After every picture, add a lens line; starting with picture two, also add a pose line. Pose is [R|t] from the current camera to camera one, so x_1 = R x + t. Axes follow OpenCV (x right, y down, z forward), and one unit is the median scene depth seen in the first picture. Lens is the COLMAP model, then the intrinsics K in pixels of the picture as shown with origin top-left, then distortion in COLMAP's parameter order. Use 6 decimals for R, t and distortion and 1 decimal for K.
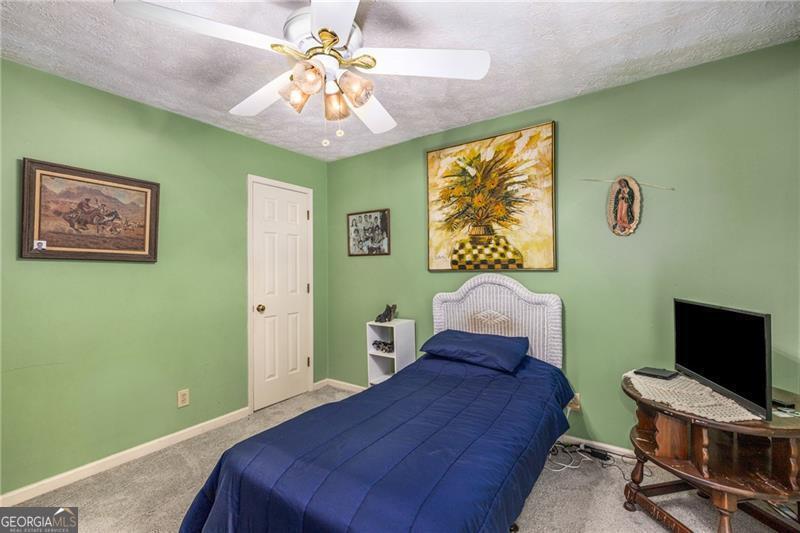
lens RADIAL K [[345.1, 0, 397.1], [0, 345.1, 265.0], [0, 0, 1]] dist [0.001898, 0.000361]
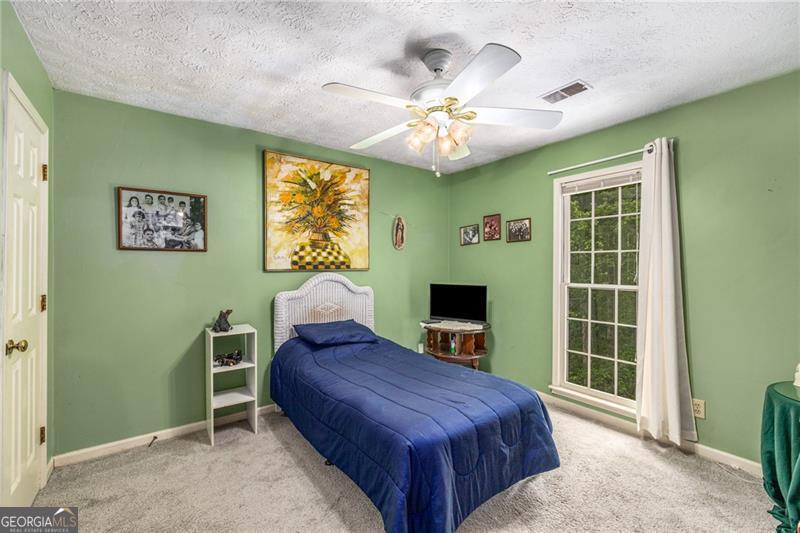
lens RADIAL K [[345.1, 0, 397.1], [0, 345.1, 265.0], [0, 0, 1]] dist [0.001898, 0.000361]
pose [[0.325536, 0.016439, 0.945387, -0.788101], [-0.008346, 0.999860, -0.014512, 0.012807], [-0.945493, -0.003166, 0.325628, 0.354361]]
